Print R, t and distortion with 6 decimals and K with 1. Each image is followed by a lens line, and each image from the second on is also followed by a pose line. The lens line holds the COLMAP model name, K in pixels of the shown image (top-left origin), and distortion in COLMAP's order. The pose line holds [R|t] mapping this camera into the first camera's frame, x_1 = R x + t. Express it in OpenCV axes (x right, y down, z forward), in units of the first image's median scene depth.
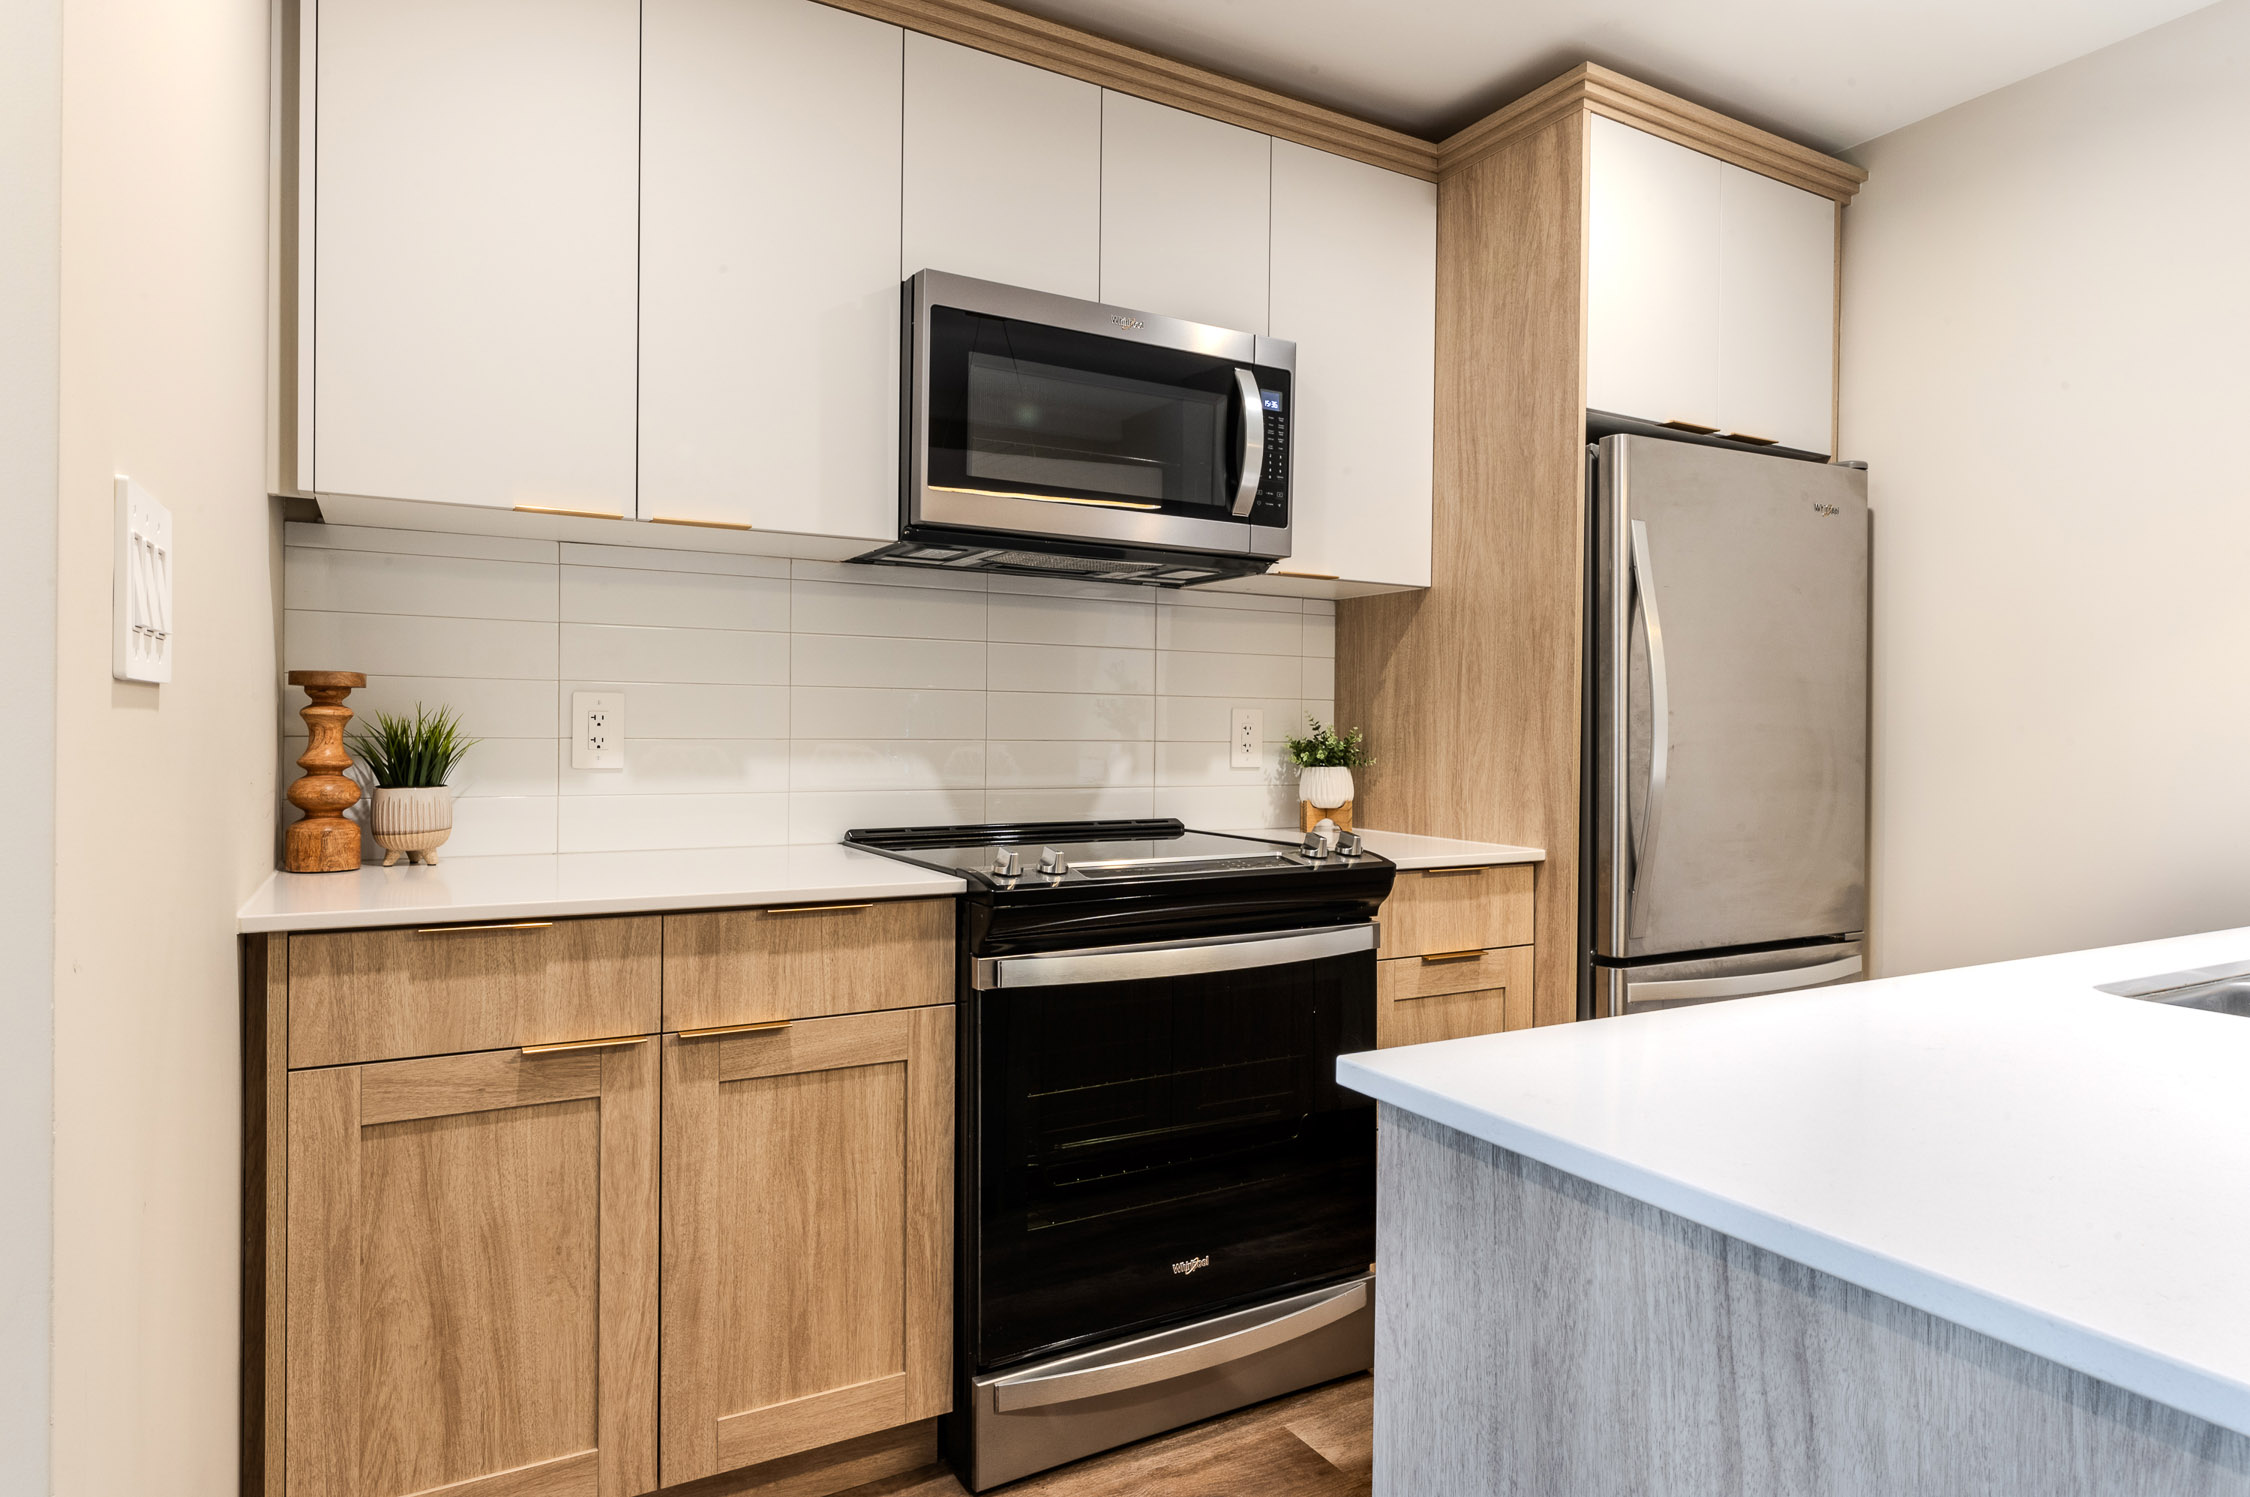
lens RADIAL K [[1211.1, 0, 1052.9], [0, 1211.1, 738.5], [0, 0, 1]] dist [-0.006383, 0.002014]
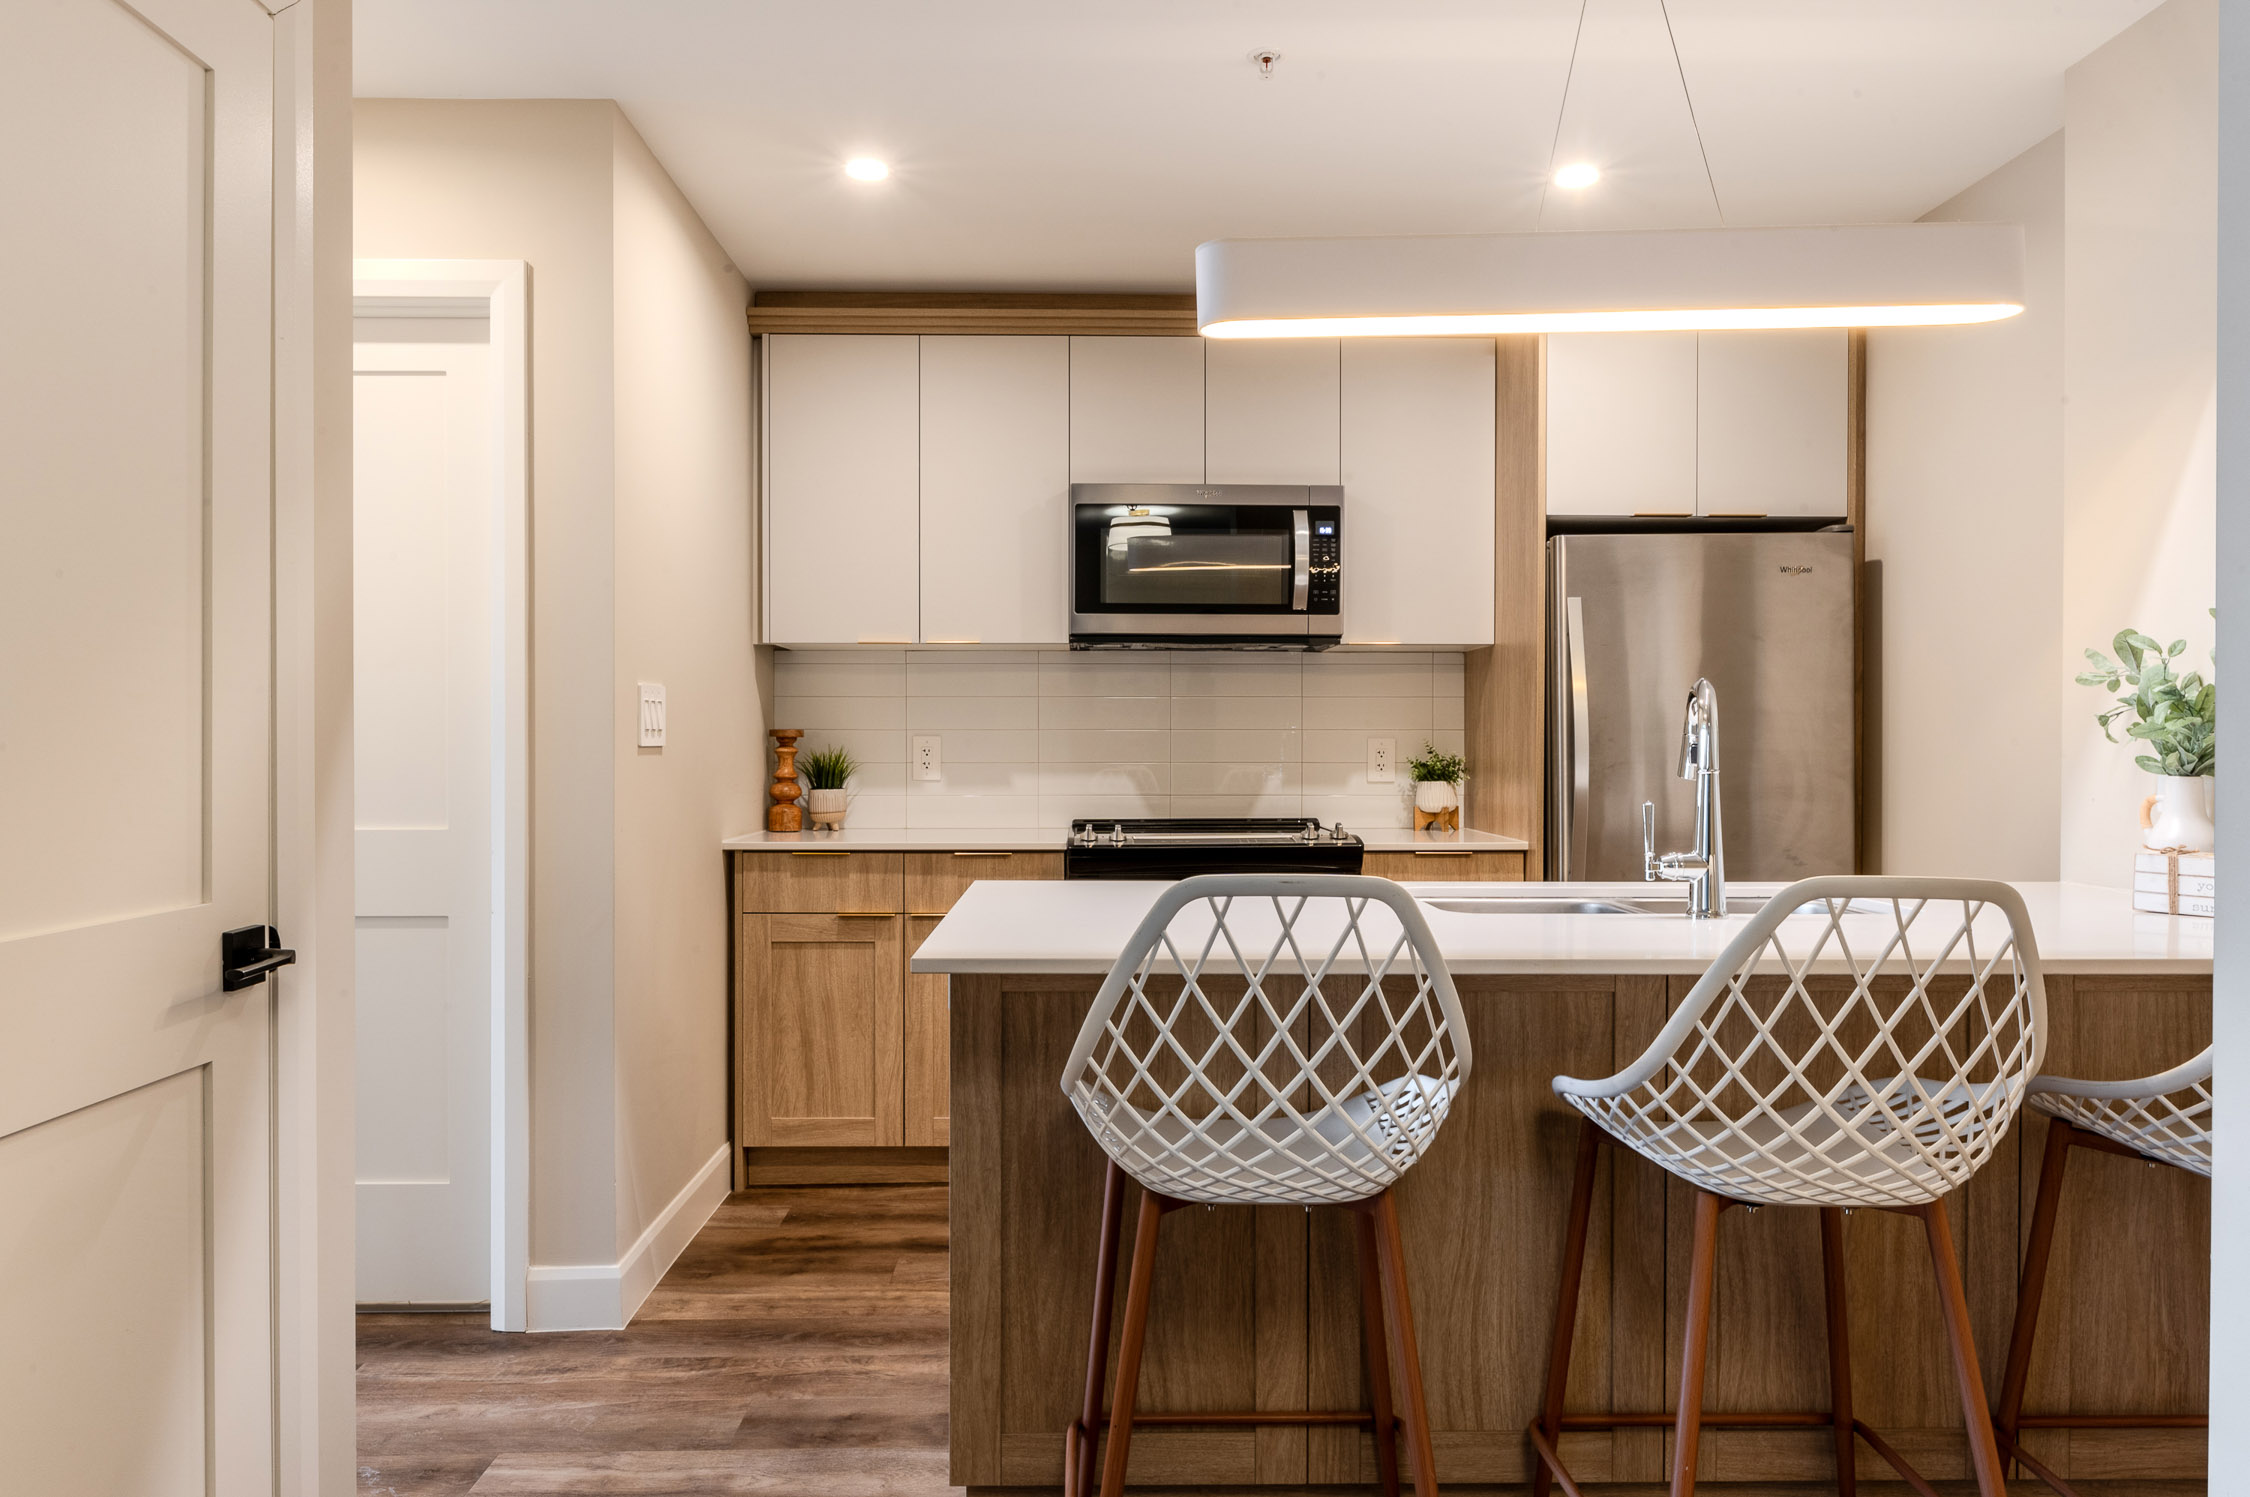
lens RADIAL K [[1488.7, 0, 1140.7], [0, 1488.7, 752.4], [0, 0, 1]] dist [-0.005235, -0.005610]
pose [[0.888165, -0.008031, -0.459454, 1.017037], [0.005786, 0.999963, -0.006295, 0.000402], [0.459488, 0.002932, 0.888179, -0.873091]]
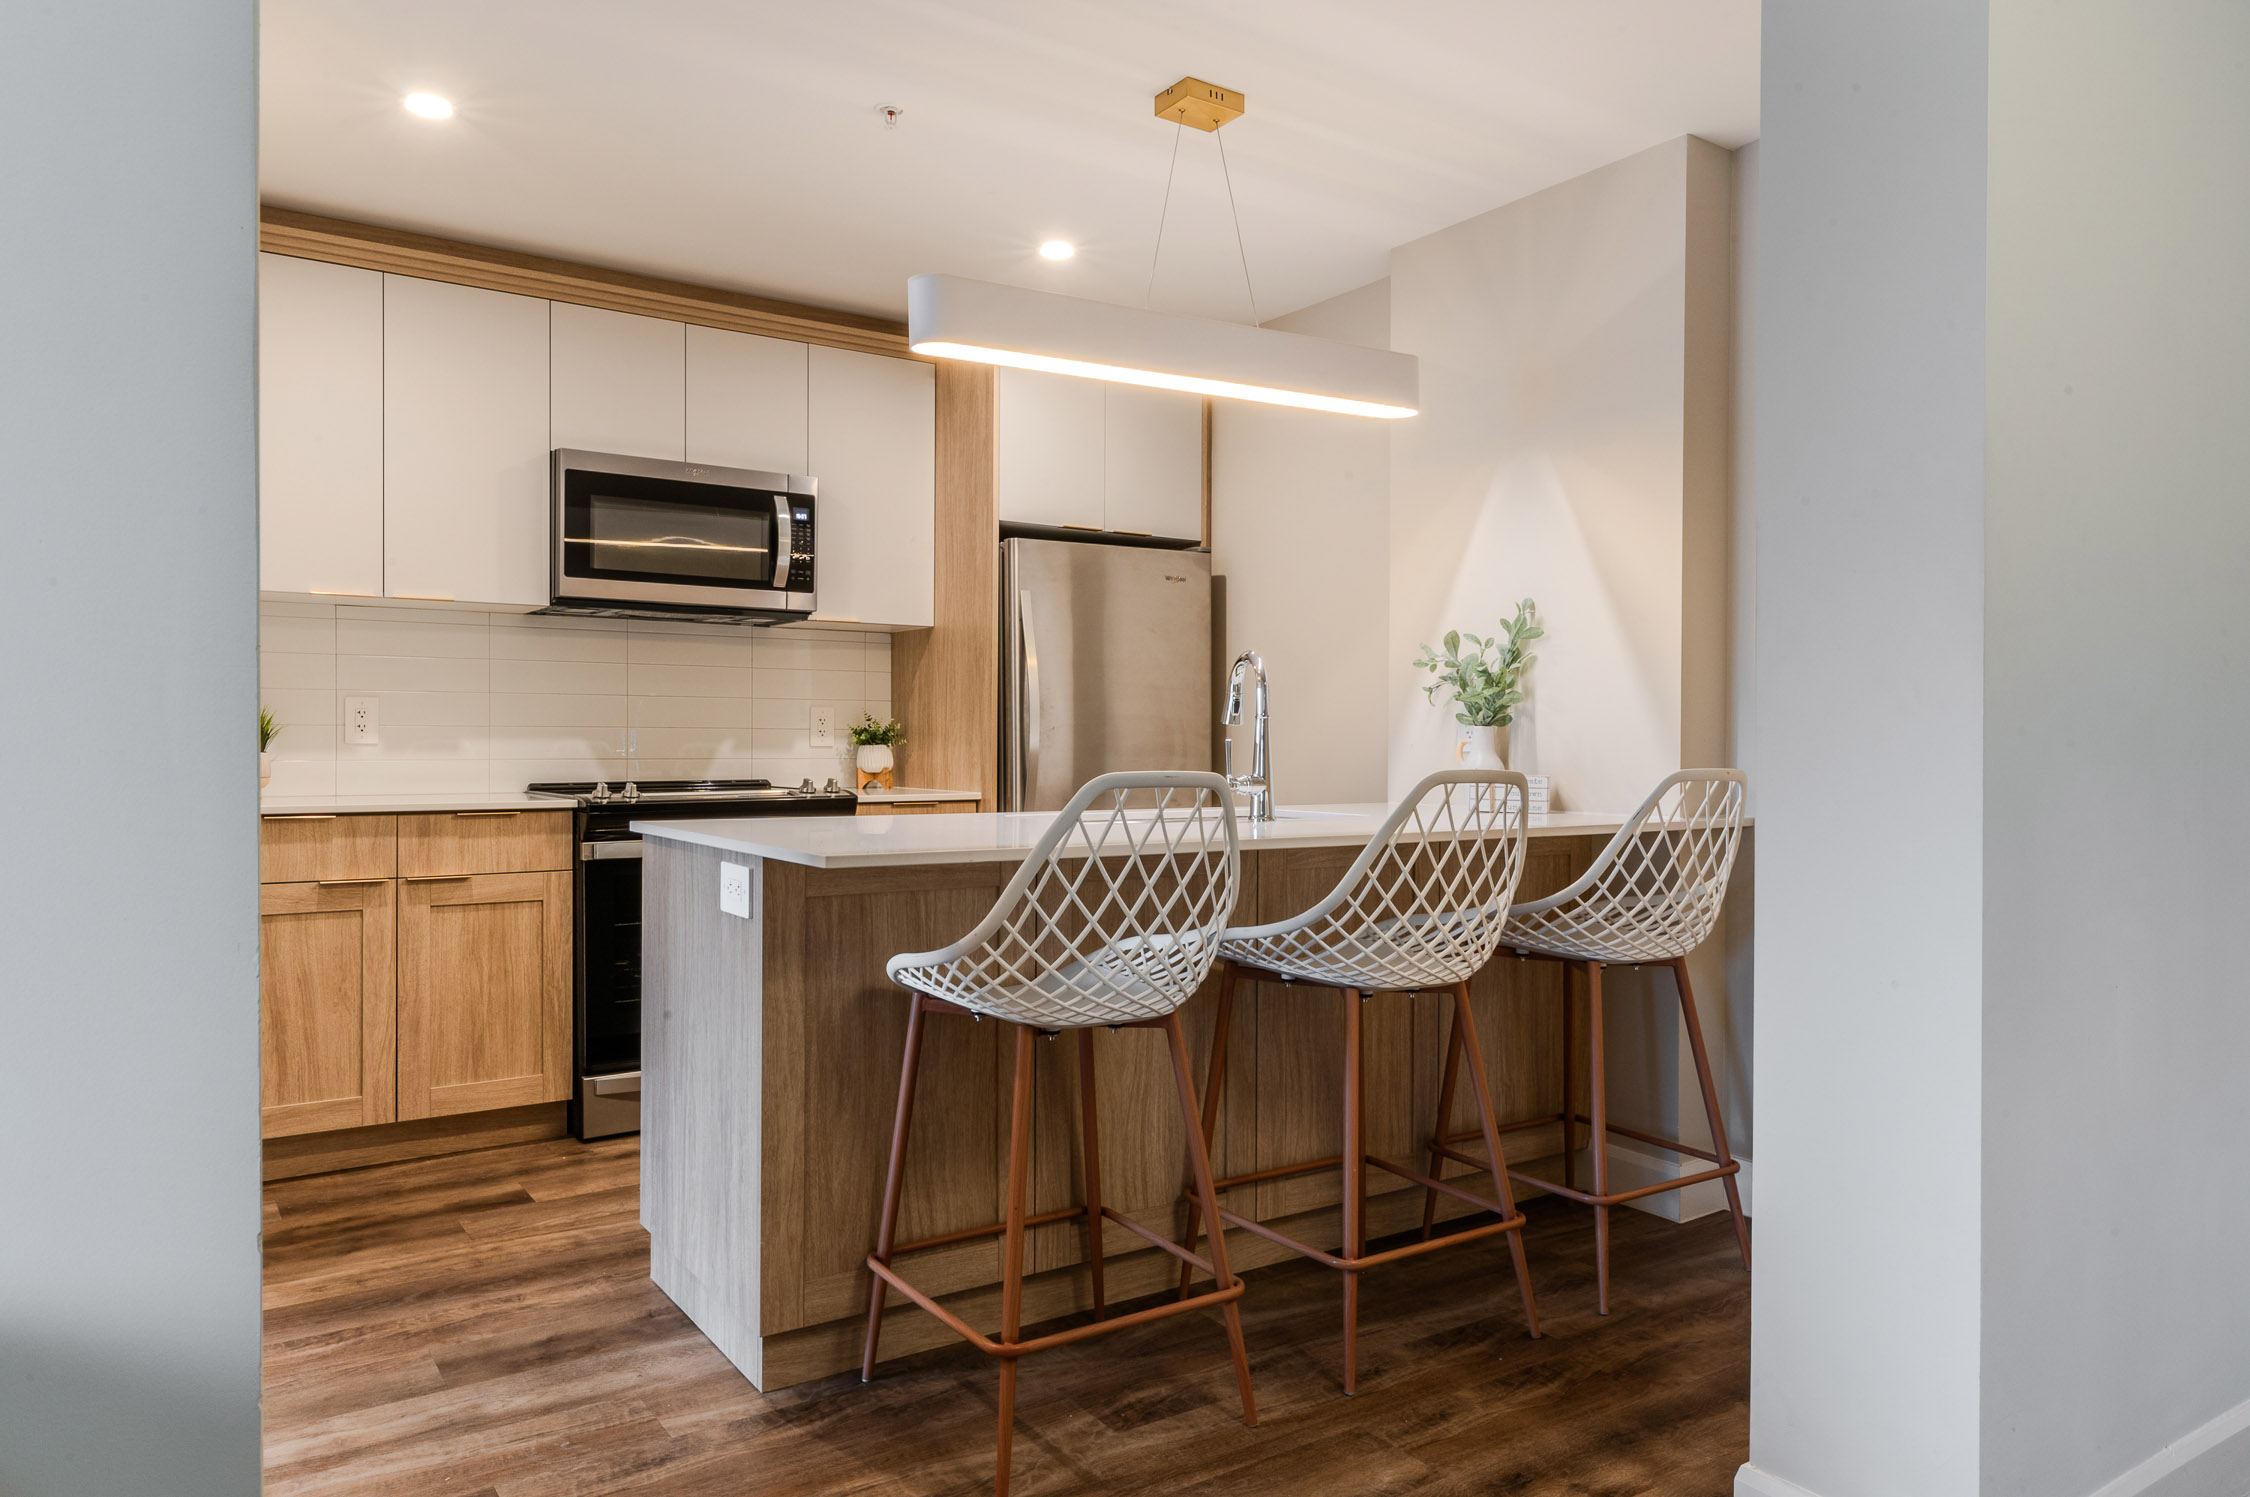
lens RADIAL K [[1488.7, 0, 1137.6], [0, 1488.7, 748.7], [0, 0, 1]] dist [-0.005235, -0.005610]
pose [[0.993174, -0.007805, 0.116384, 0.495830], [0.008396, 0.999954, -0.004584, 0.057281], [-0.116343, 0.005530, 0.993194, -1.281986]]
